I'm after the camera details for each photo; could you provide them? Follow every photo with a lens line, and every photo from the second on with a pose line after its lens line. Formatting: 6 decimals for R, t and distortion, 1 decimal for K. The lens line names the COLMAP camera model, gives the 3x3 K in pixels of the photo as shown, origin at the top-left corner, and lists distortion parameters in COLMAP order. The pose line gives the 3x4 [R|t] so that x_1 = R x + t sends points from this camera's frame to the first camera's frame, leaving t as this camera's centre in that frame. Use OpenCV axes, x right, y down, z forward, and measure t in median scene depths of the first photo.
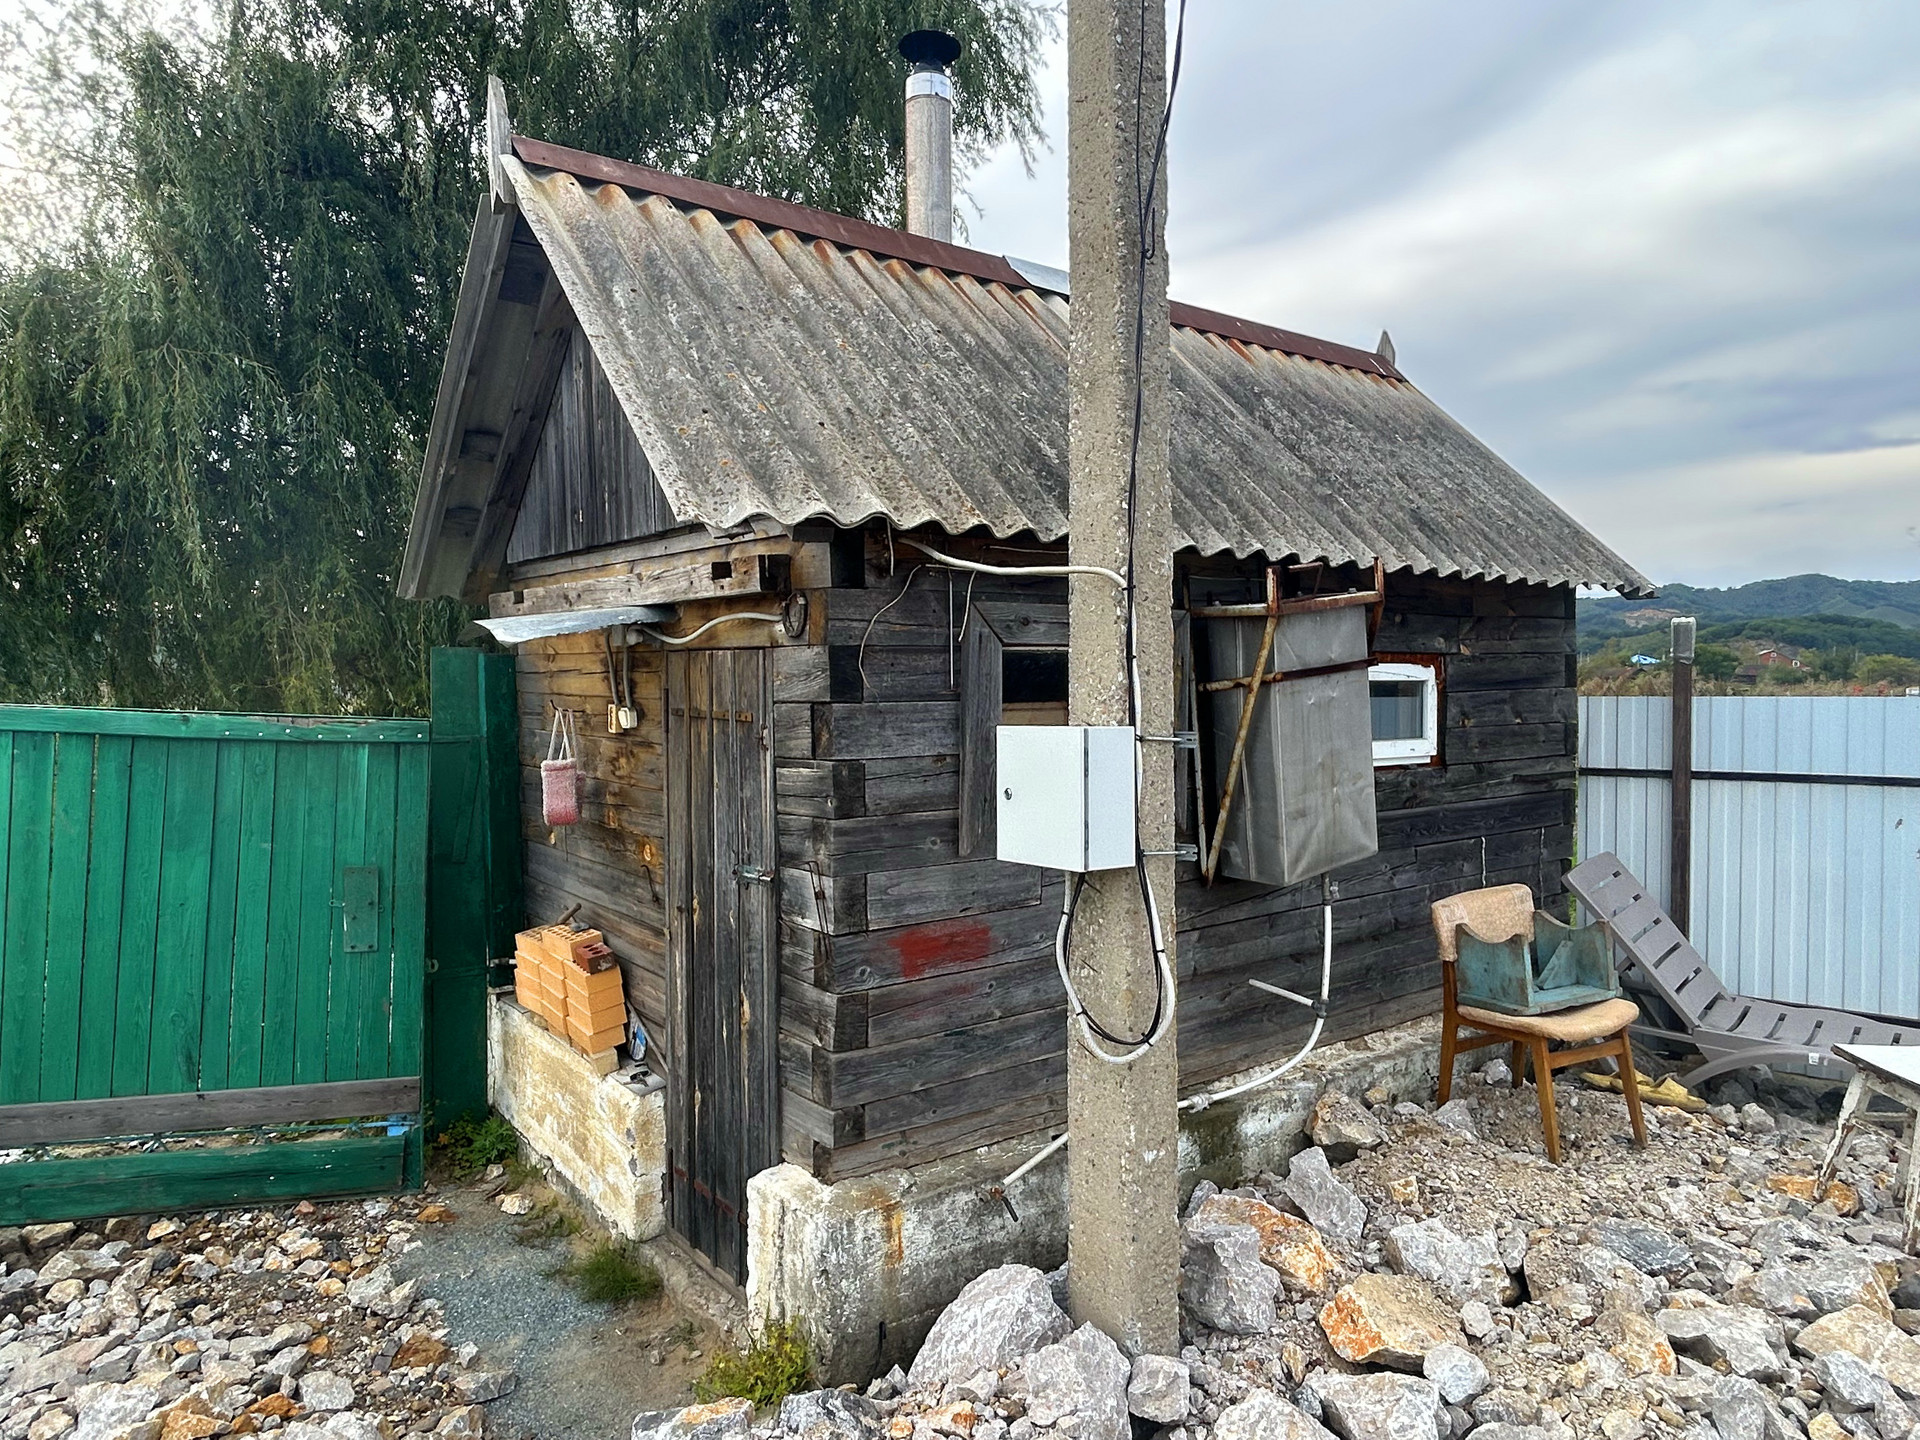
lens RADIAL K [[1220.8, 0, 960.0], [0, 1220.8, 720.0], [0, 0, 1]] dist [-0.005535, 0.005094]
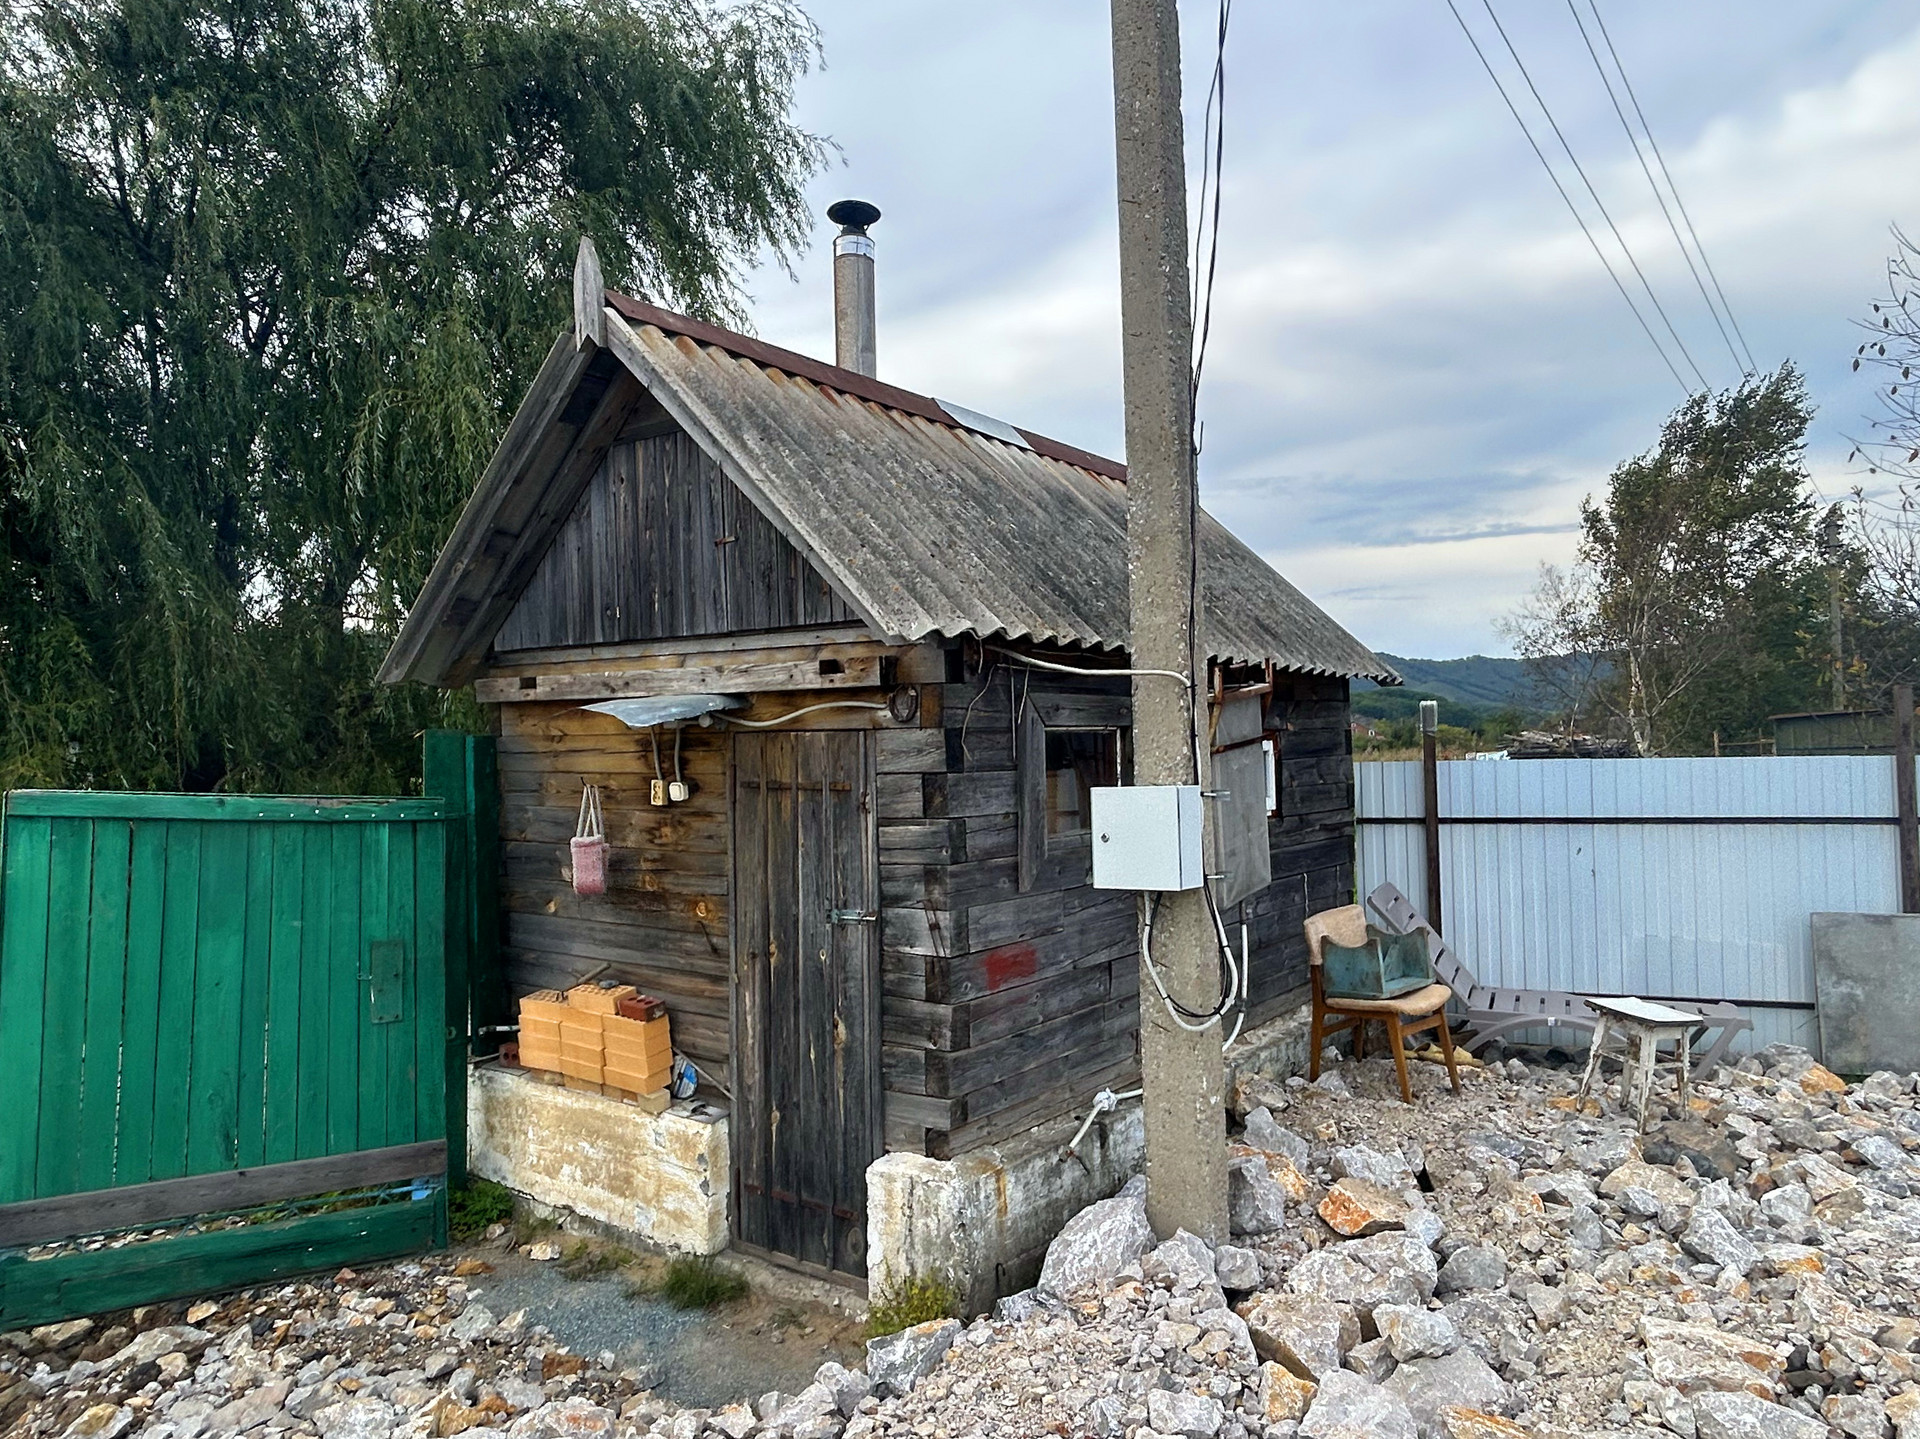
lens RADIAL K [[1276.9, 0, 960.0], [0, 1276.9, 719.5], [0, 0, 1]] dist [-0.000277, -0.002779]
pose [[0.957419, -0.004034, 0.288672, -0.413183], [0.021387, 0.998146, -0.056981, 0.005526], [-0.287907, 0.060729, 0.955731, -0.244207]]
